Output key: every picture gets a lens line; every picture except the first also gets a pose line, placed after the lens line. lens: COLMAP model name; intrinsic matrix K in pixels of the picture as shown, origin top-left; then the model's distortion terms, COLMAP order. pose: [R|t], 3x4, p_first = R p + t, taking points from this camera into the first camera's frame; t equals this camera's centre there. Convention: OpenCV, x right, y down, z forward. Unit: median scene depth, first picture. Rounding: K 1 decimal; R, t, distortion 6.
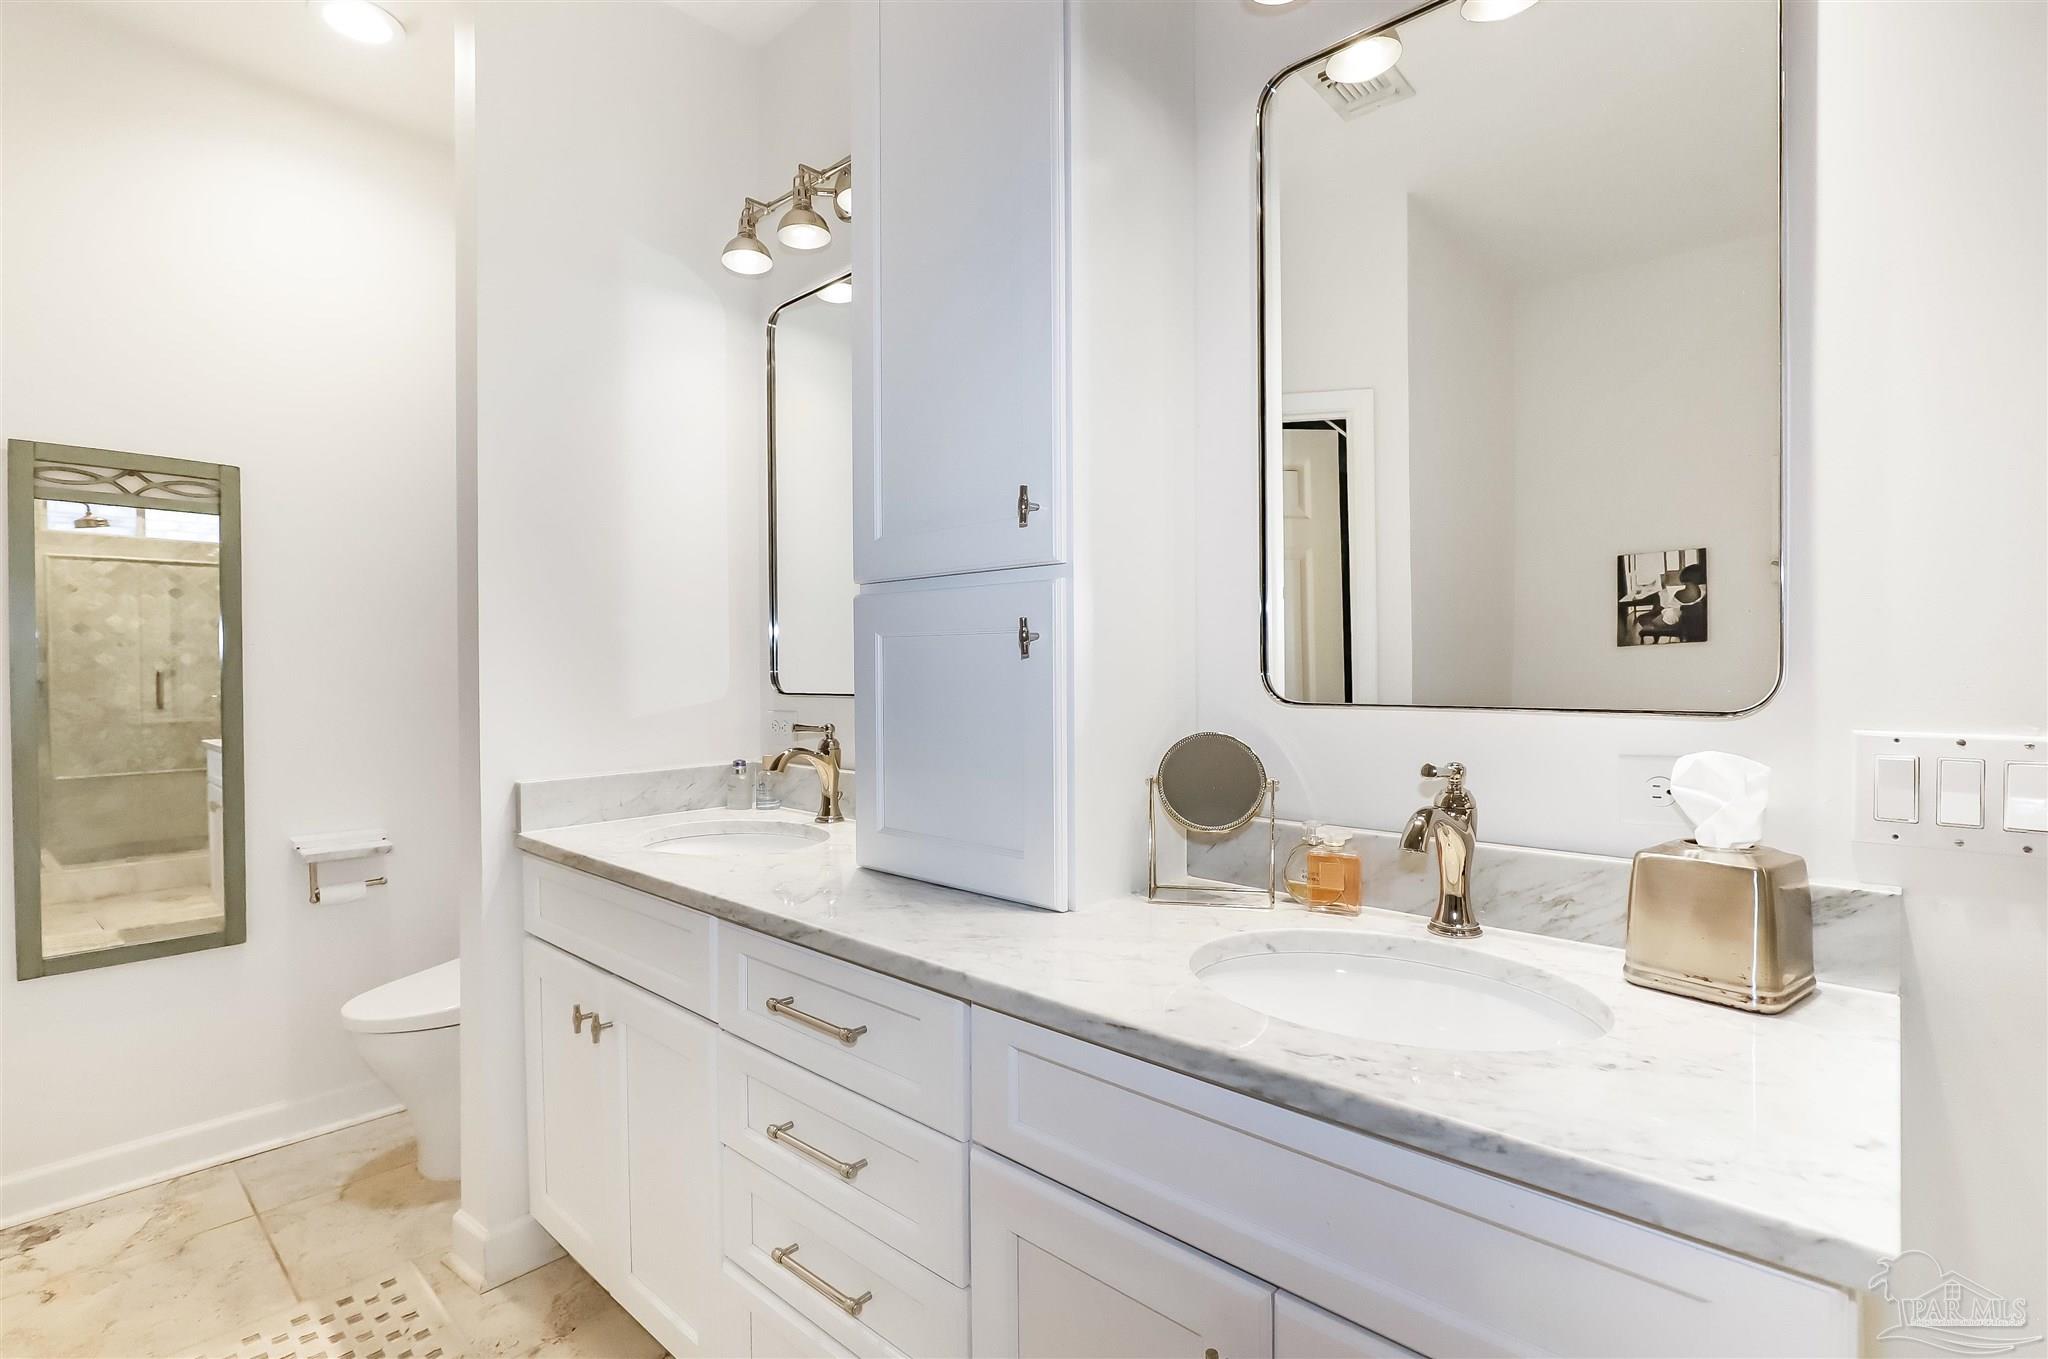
lens RADIAL K [[941.9, 0, 1030.6], [0, 941.9, 678.1], [0, 0, 1]] dist [0.005351, 0.000664]
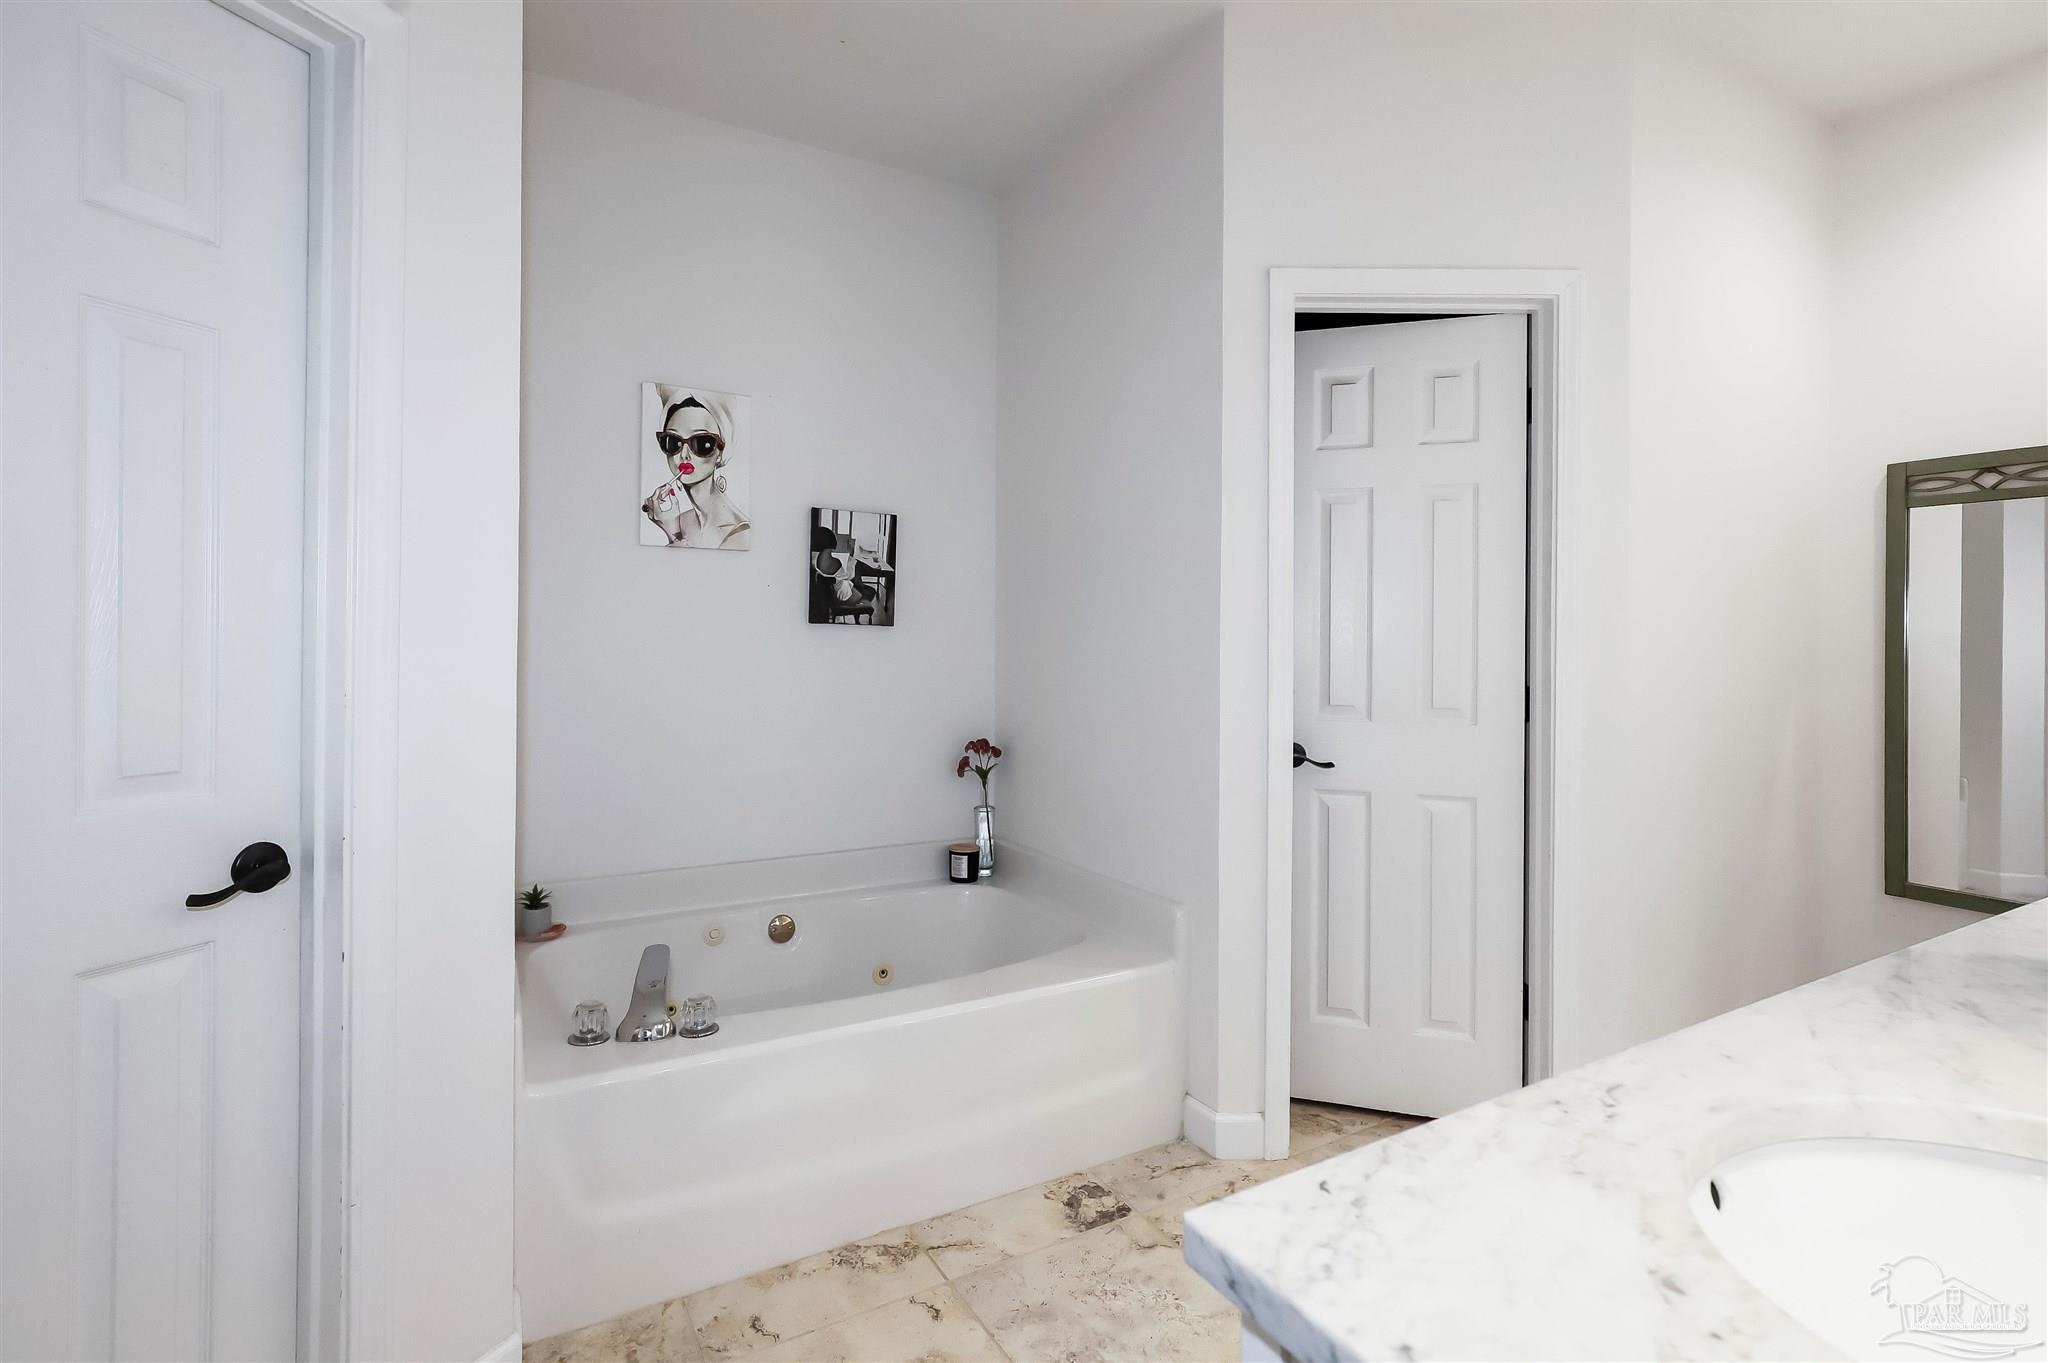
lens RADIAL K [[988.2, 0, 1023.4], [0, 988.2, 663.3], [0, 0, 1]] dist [-0.028329, 0.002784]
pose [[-0.317860, 0.017767, -0.947971, 0.521445], [-0.013834, 0.999631, 0.023373, -0.000532], [0.948037, 0.020544, -0.317497, 0.310028]]
